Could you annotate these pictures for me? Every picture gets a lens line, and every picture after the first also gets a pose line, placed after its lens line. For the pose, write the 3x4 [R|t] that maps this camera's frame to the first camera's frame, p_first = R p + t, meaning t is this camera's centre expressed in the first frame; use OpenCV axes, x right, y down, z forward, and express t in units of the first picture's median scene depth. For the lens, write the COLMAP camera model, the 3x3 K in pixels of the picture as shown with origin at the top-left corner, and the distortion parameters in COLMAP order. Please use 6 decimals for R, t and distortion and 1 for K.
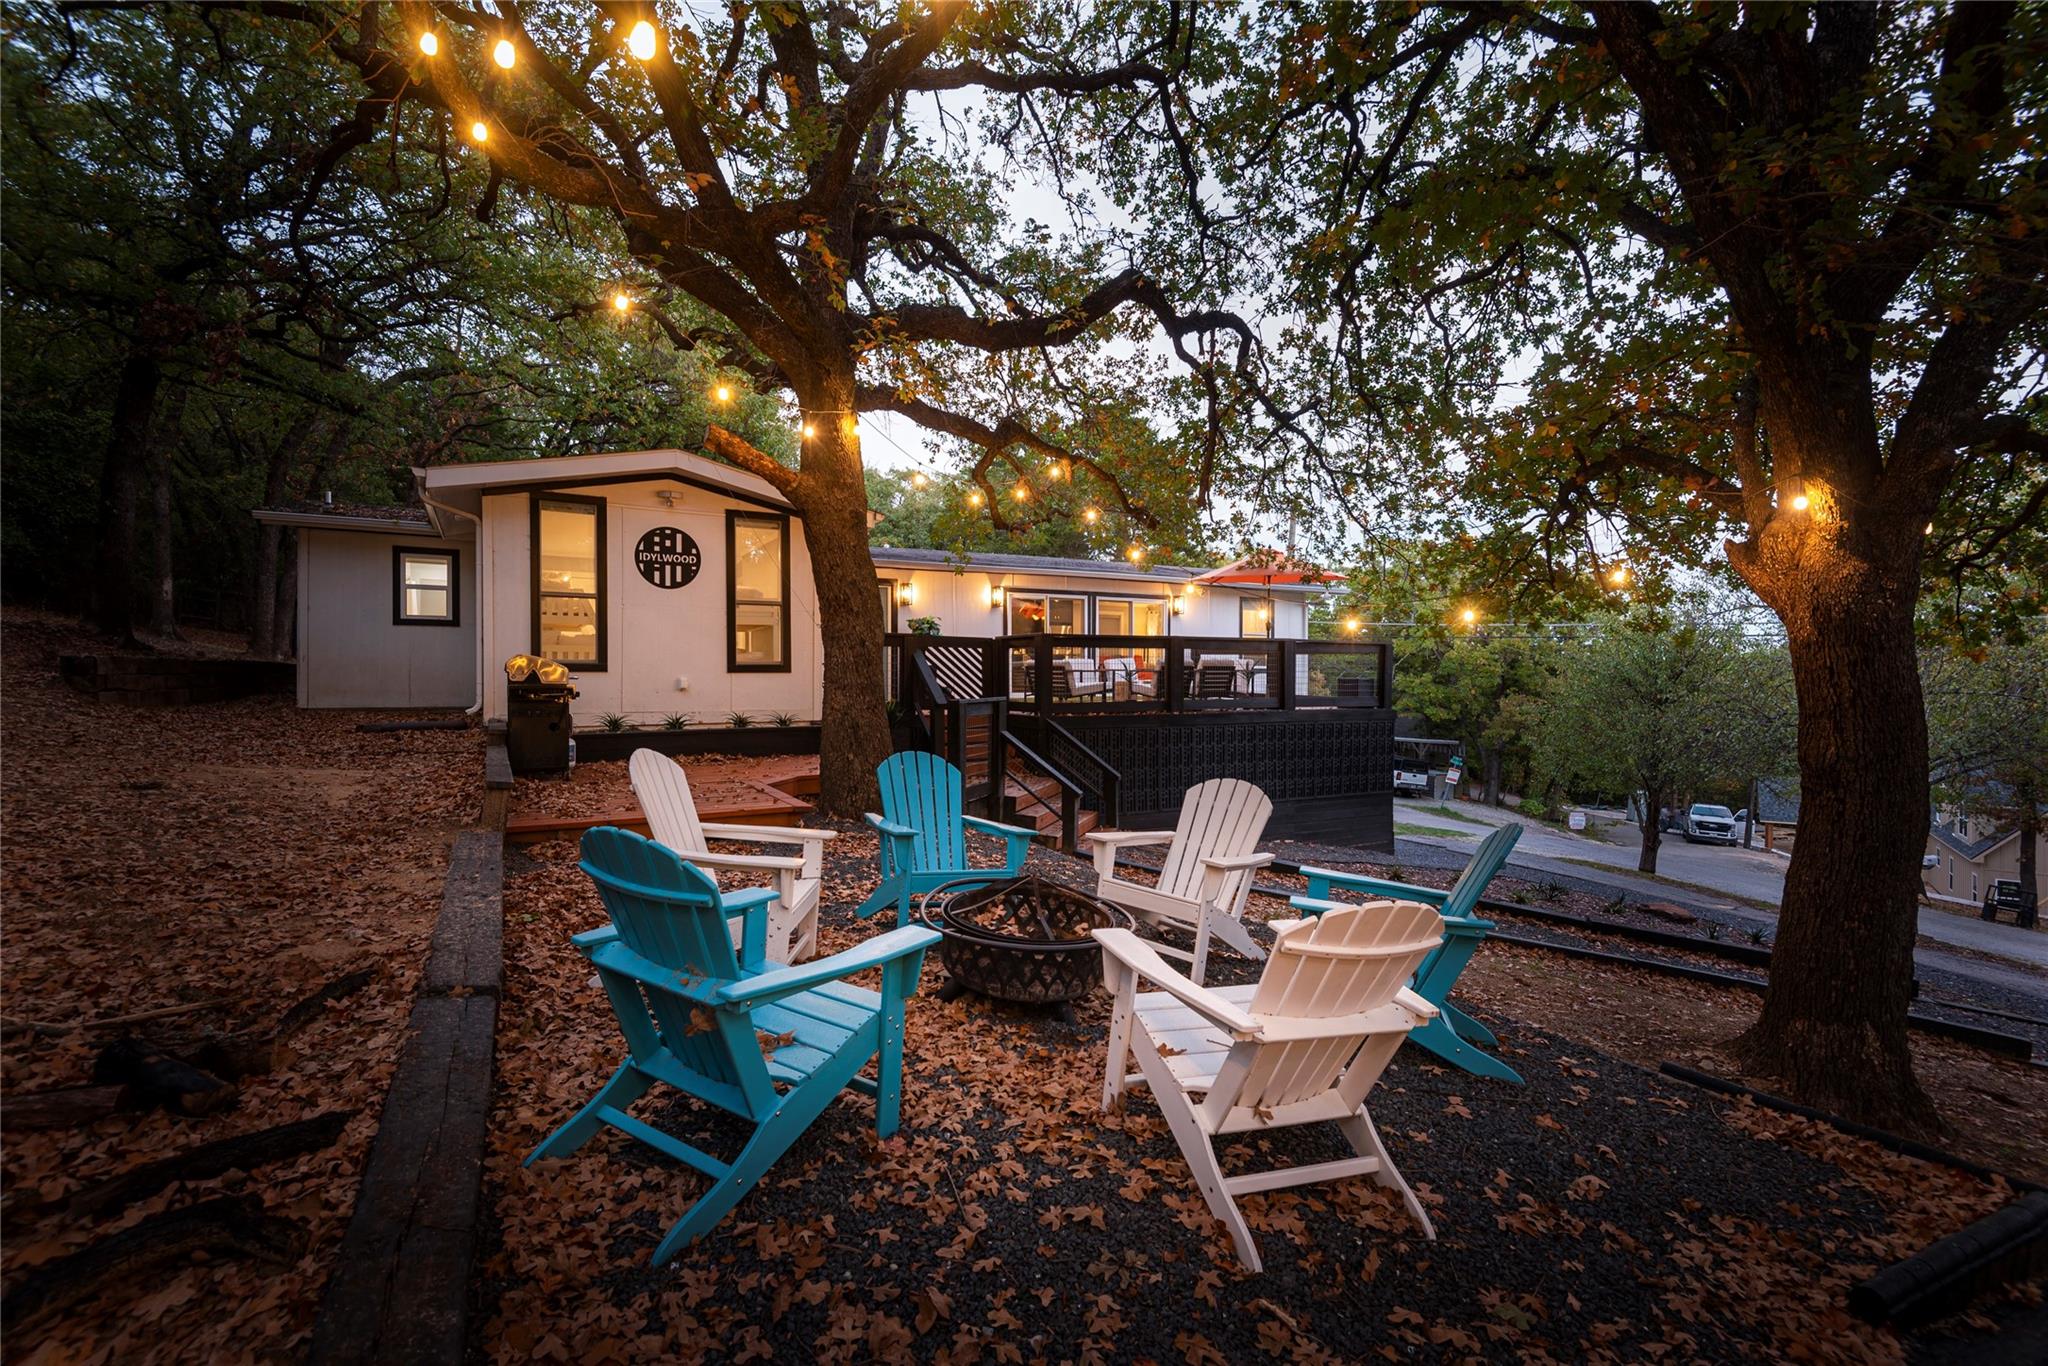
lens RADIAL K [[918.8, 0, 1020.3], [0, 918.8, 682.3], [0, 0, 1]] dist [0.040124, -0.028310]
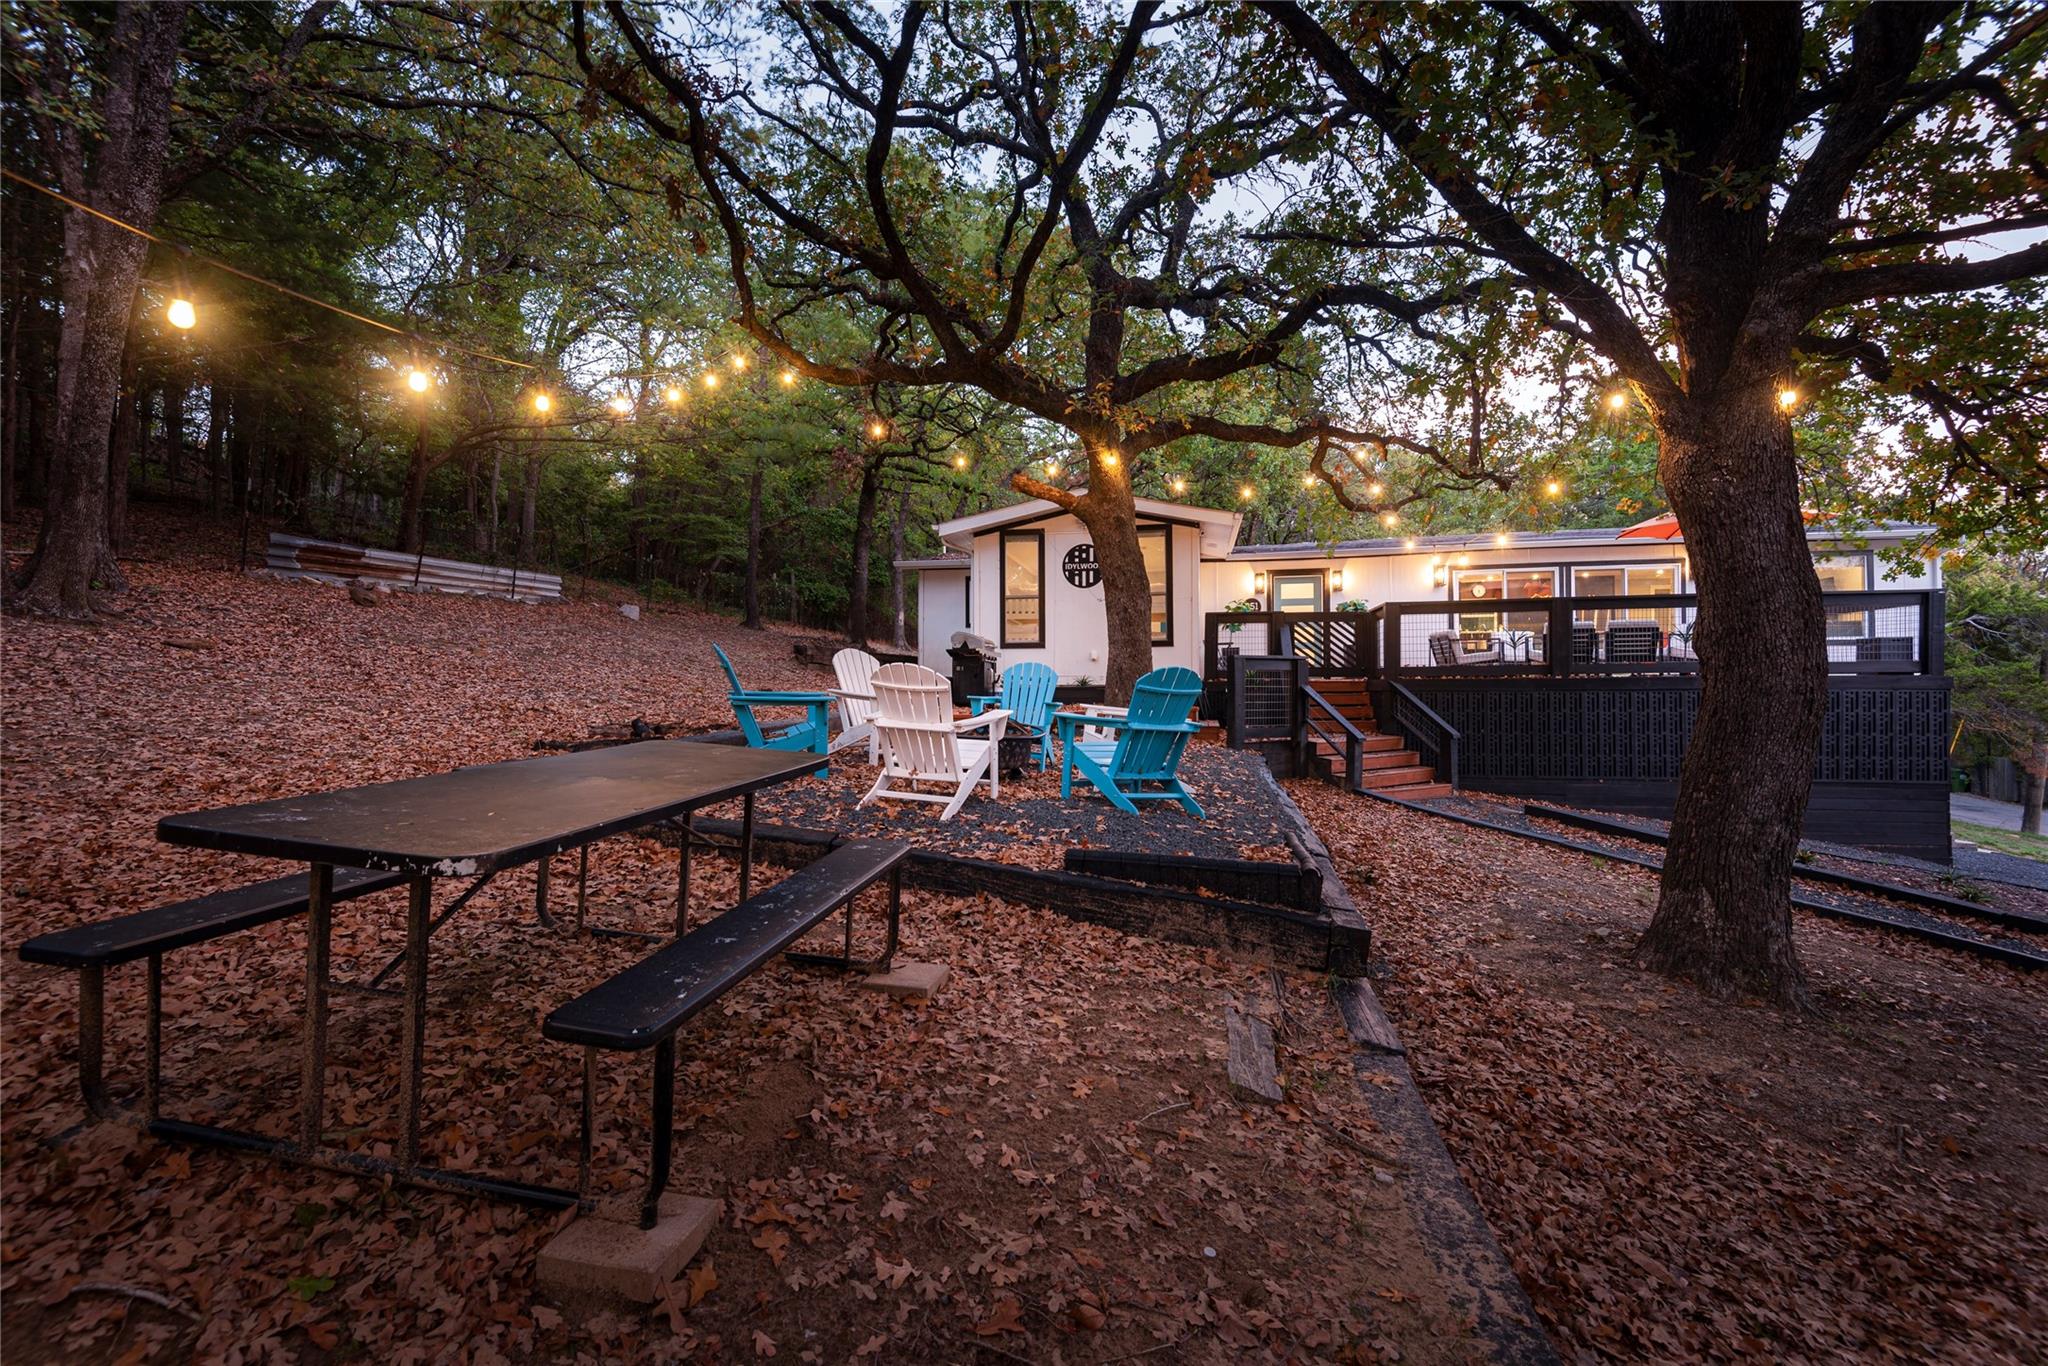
lens RADIAL K [[918.8, 0, 1020.3], [0, 918.8, 682.3], [0, 0, 1]] dist [0.040124, -0.028310]
pose [[0.762174, -0.013135, -0.647239, 0.447750], [0.001175, 0.999821, -0.018906, 0.068456], [0.647372, 0.013649, 0.762052, -0.123314]]
